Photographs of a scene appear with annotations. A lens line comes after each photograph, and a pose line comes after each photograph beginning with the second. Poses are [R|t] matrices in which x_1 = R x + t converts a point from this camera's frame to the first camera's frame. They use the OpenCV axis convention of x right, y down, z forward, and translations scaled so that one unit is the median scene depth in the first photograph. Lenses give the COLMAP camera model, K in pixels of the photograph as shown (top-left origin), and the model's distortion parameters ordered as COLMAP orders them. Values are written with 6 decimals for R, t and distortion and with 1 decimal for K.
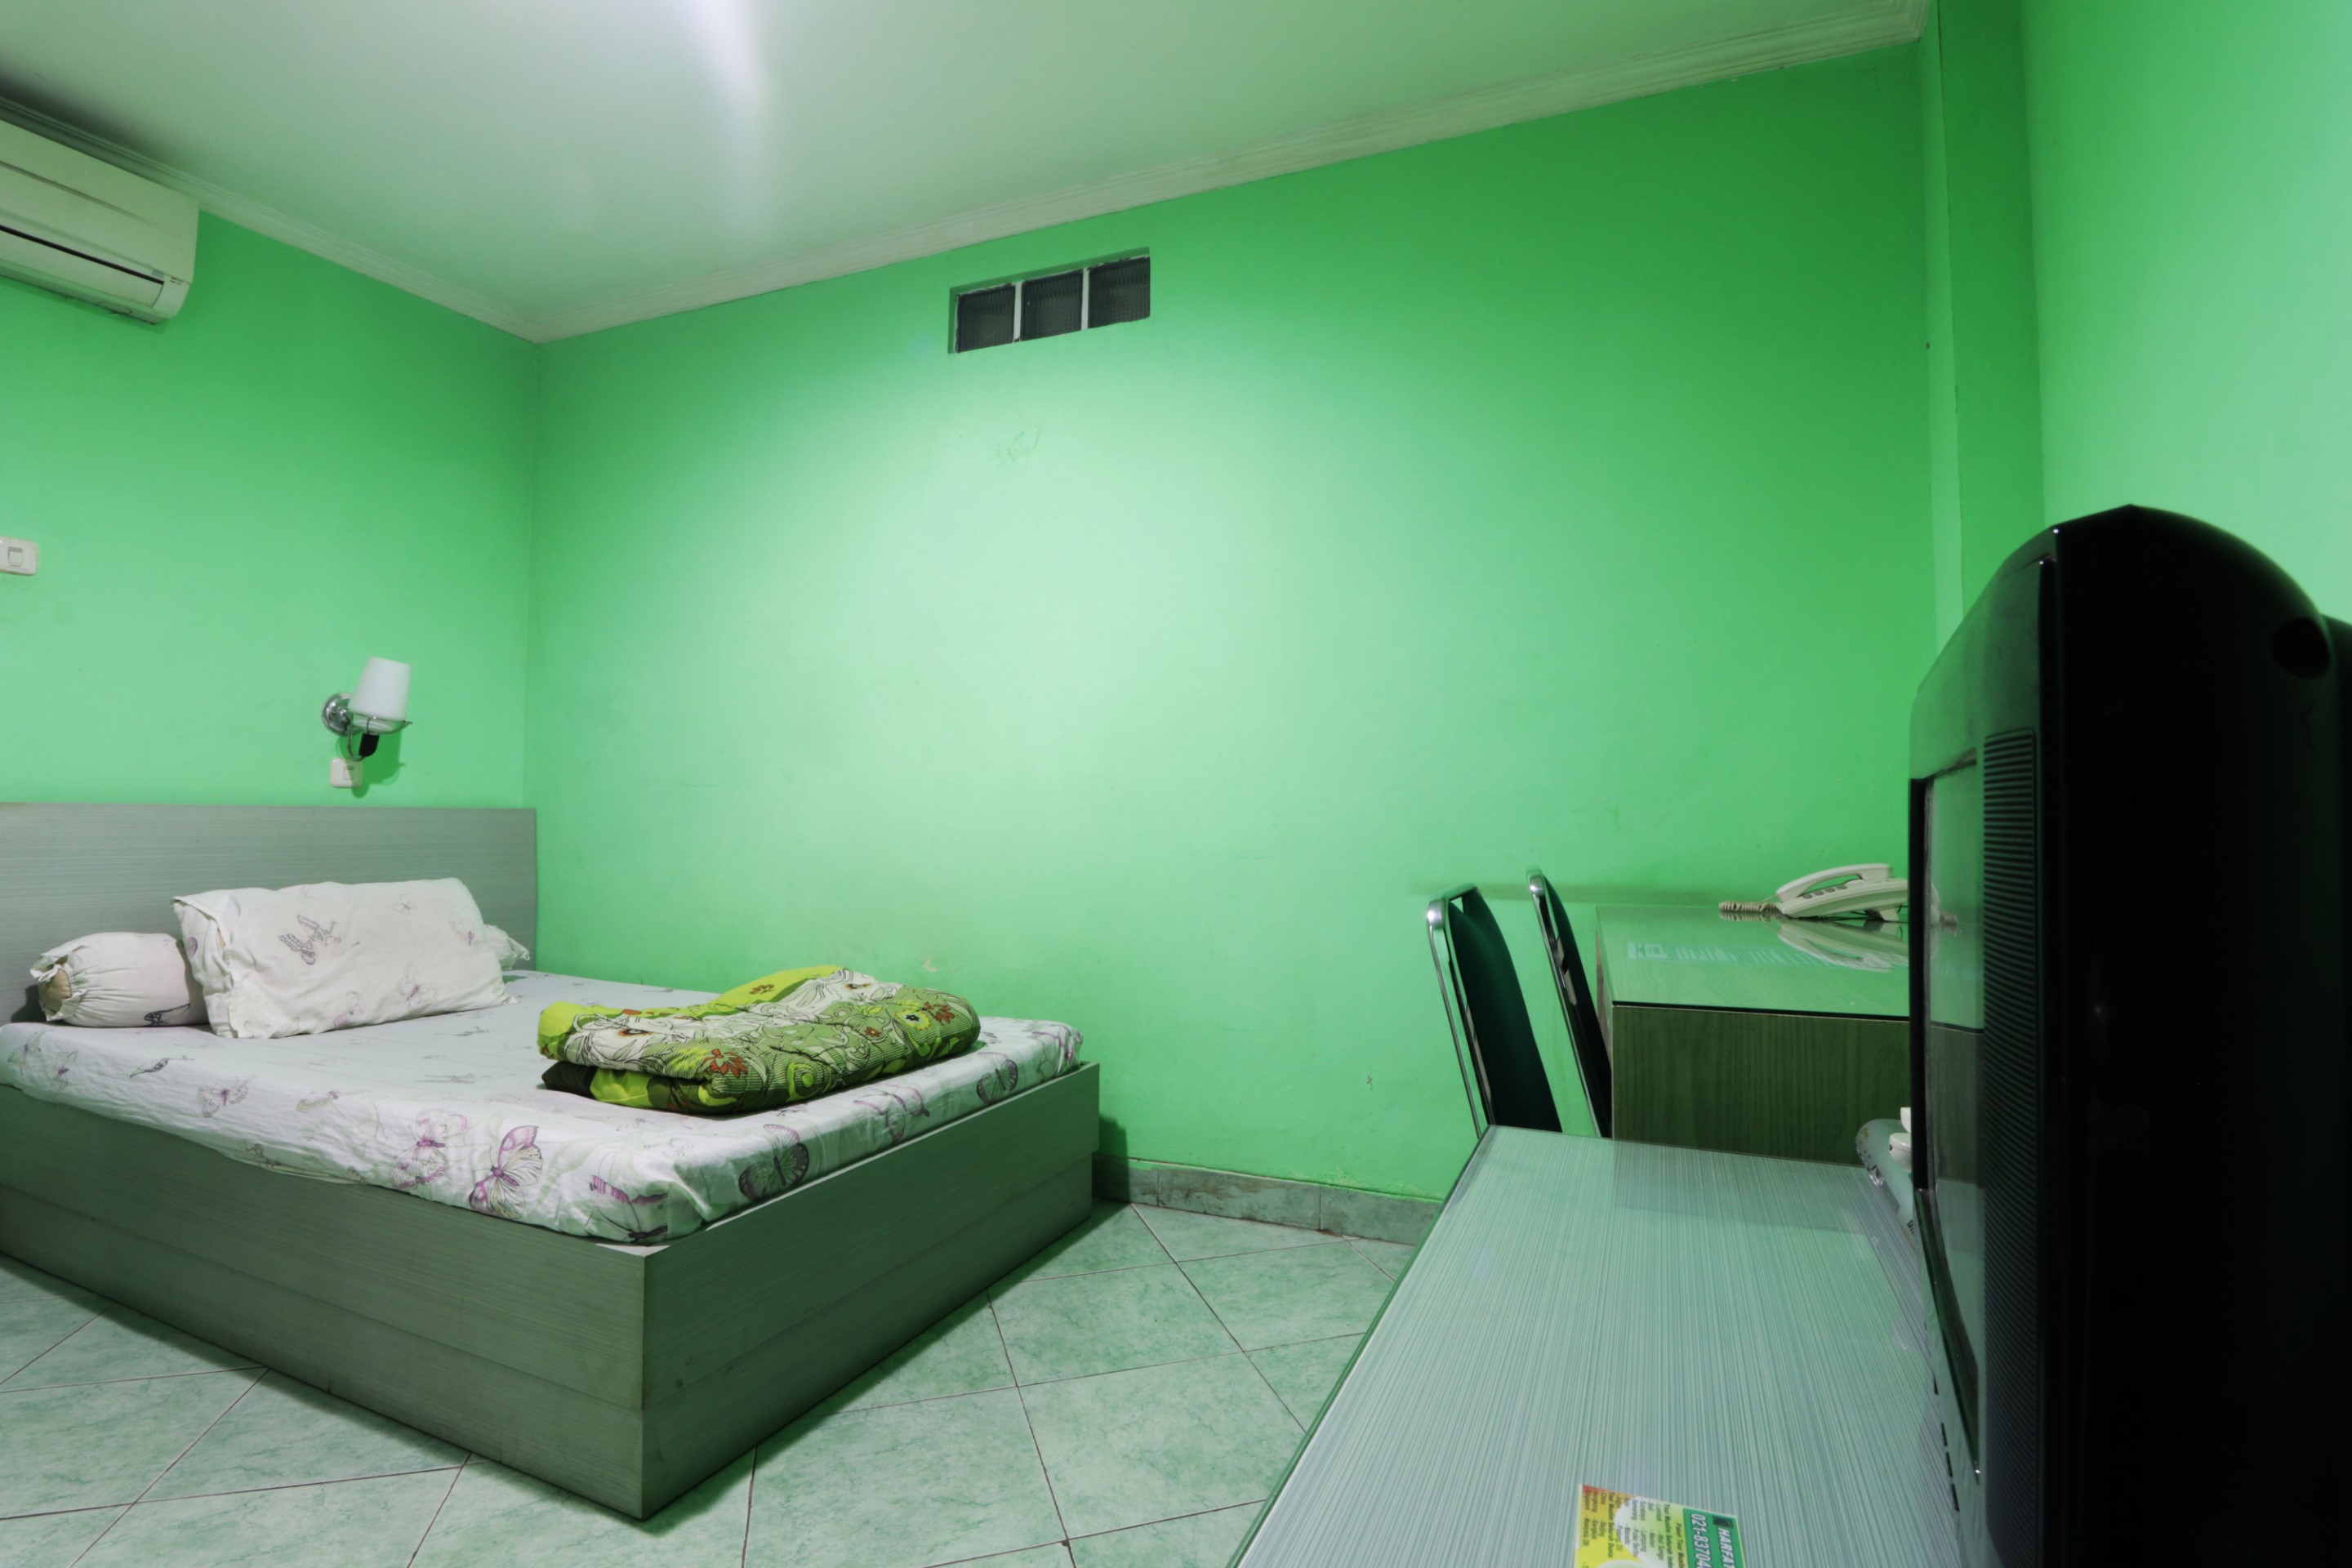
lens RADIAL K [[1088.6, 0, 1179.6], [0, 1088.6, 799.3], [0, 0, 1]] dist [-0.017101, -0.000202]
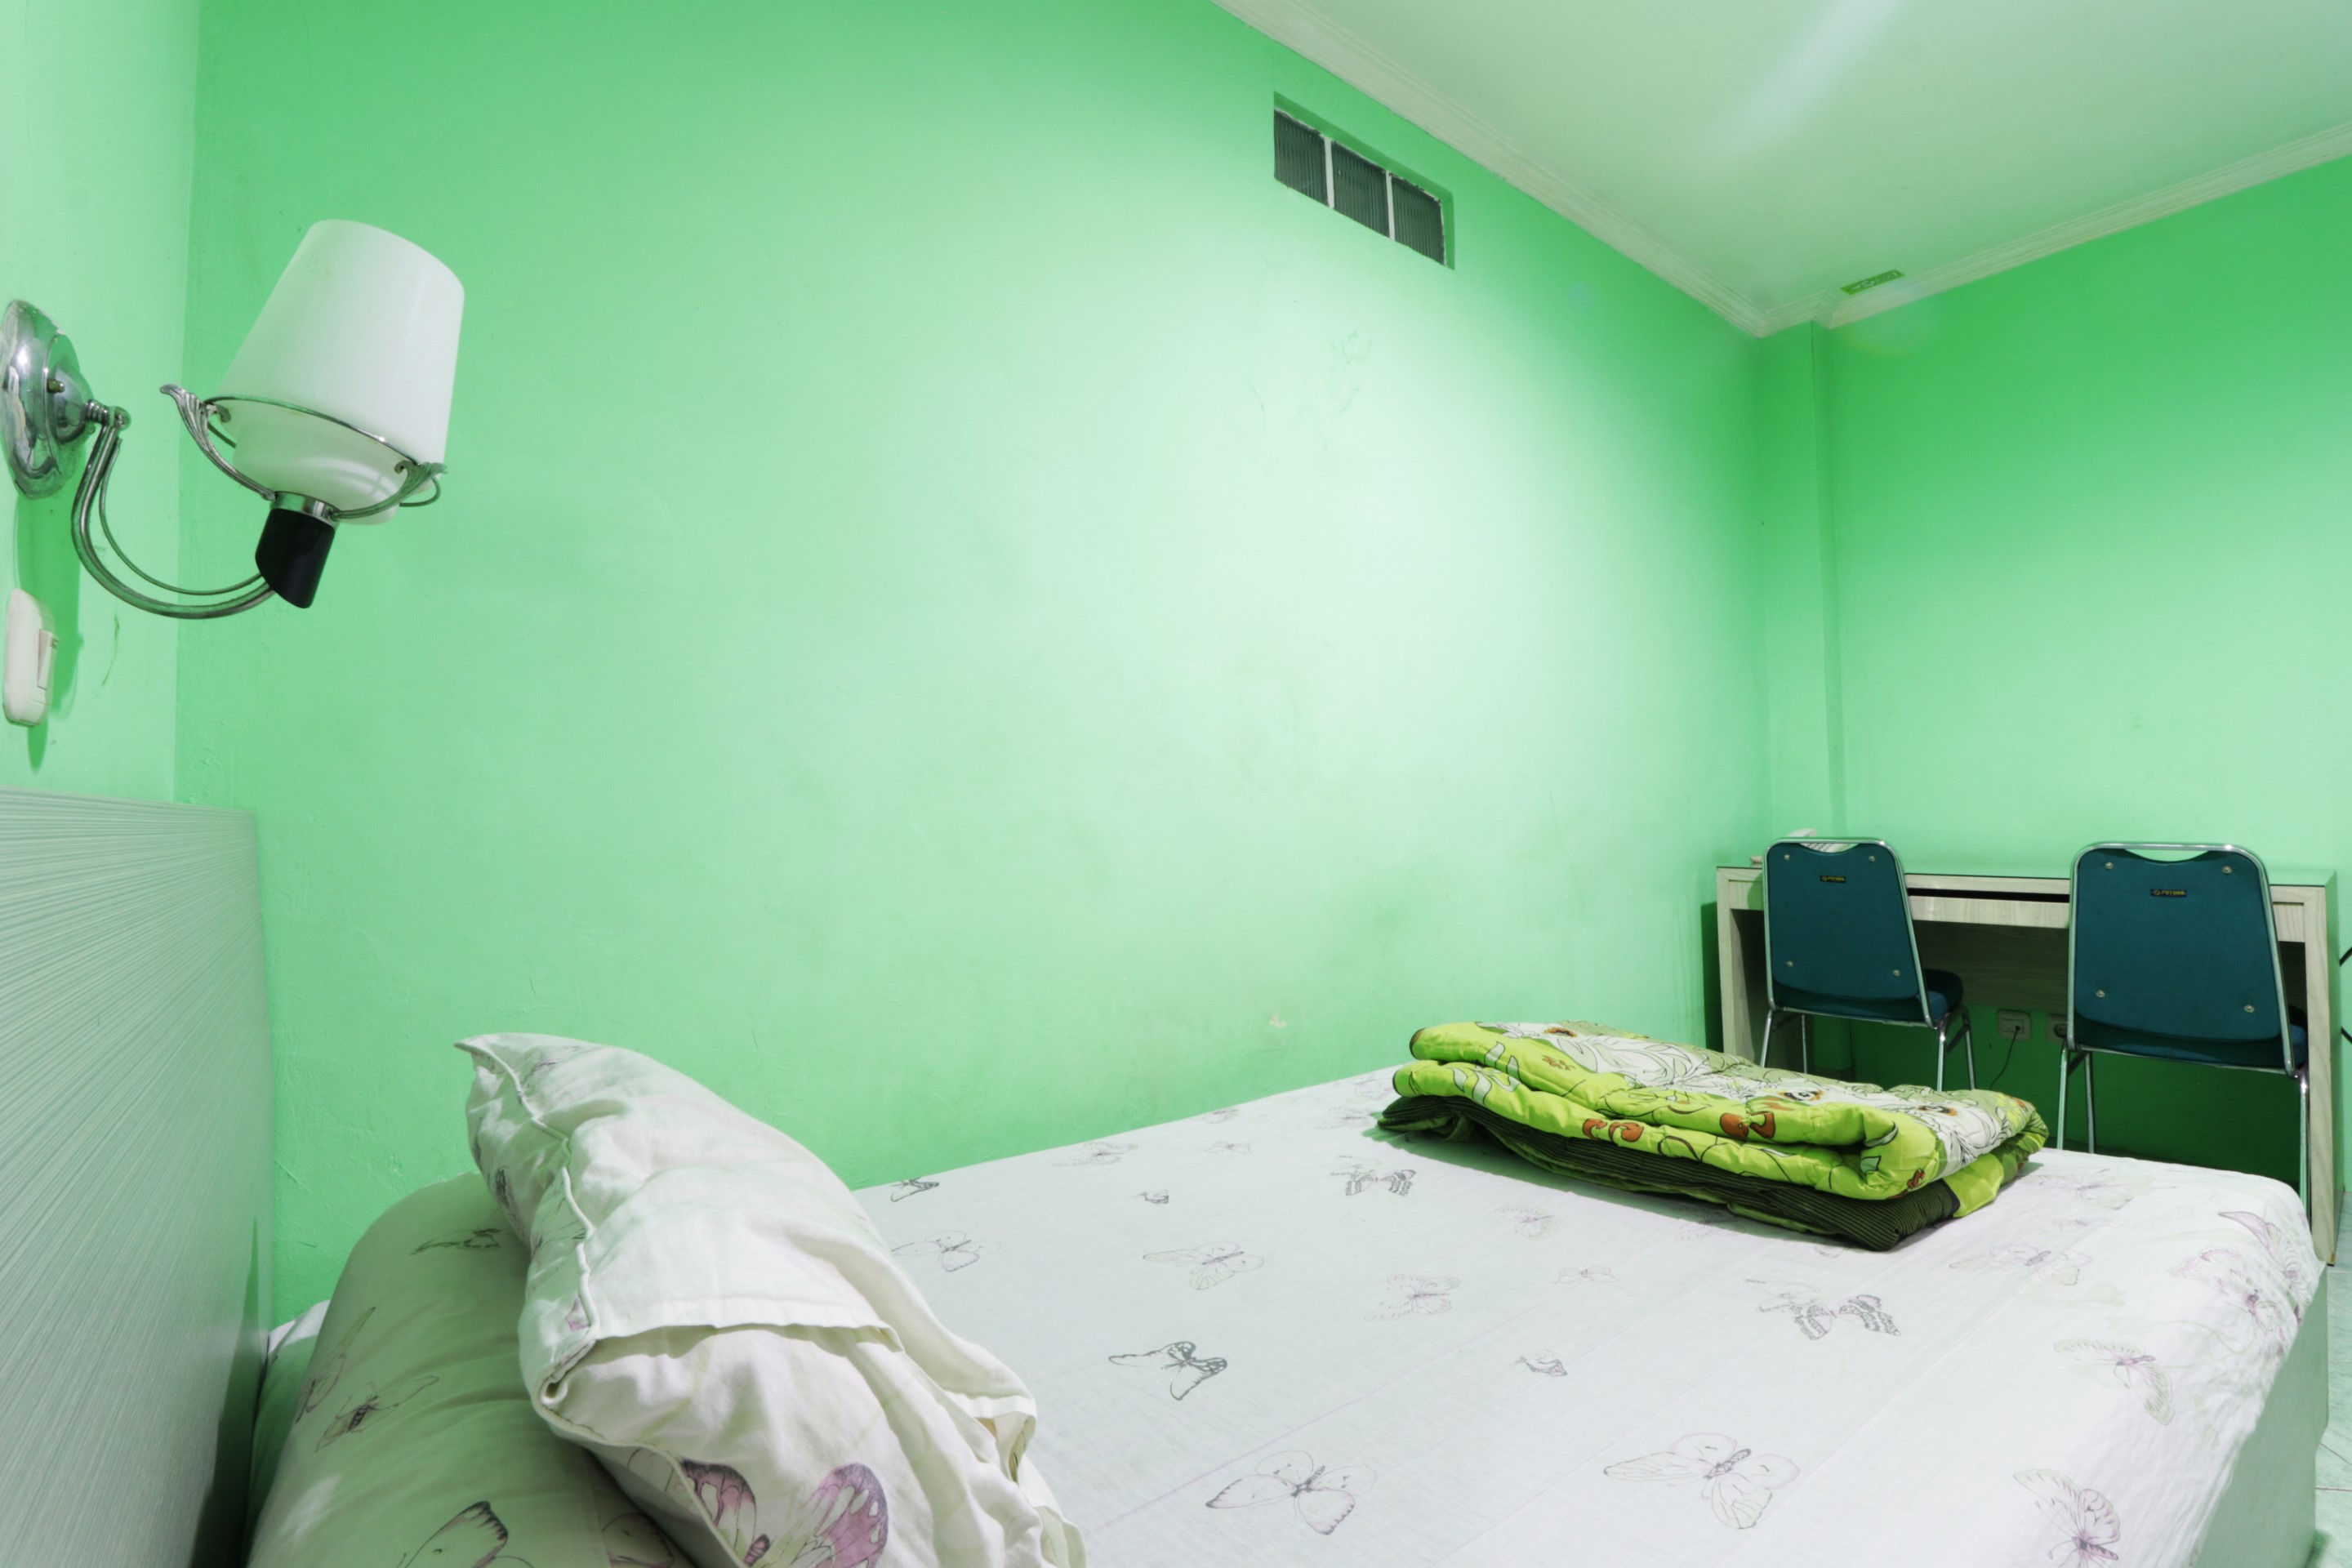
lens RADIAL K [[1088.6, 0, 1179.6], [0, 1088.6, 799.3], [0, 0, 1]] dist [-0.017101, -0.000202]
pose [[0.478044, -0.001600, 0.878334, -0.919171], [0.002195, 0.999997, 0.000627, 0.006800], [-0.878333, 0.001628, 0.478047, 0.736153]]
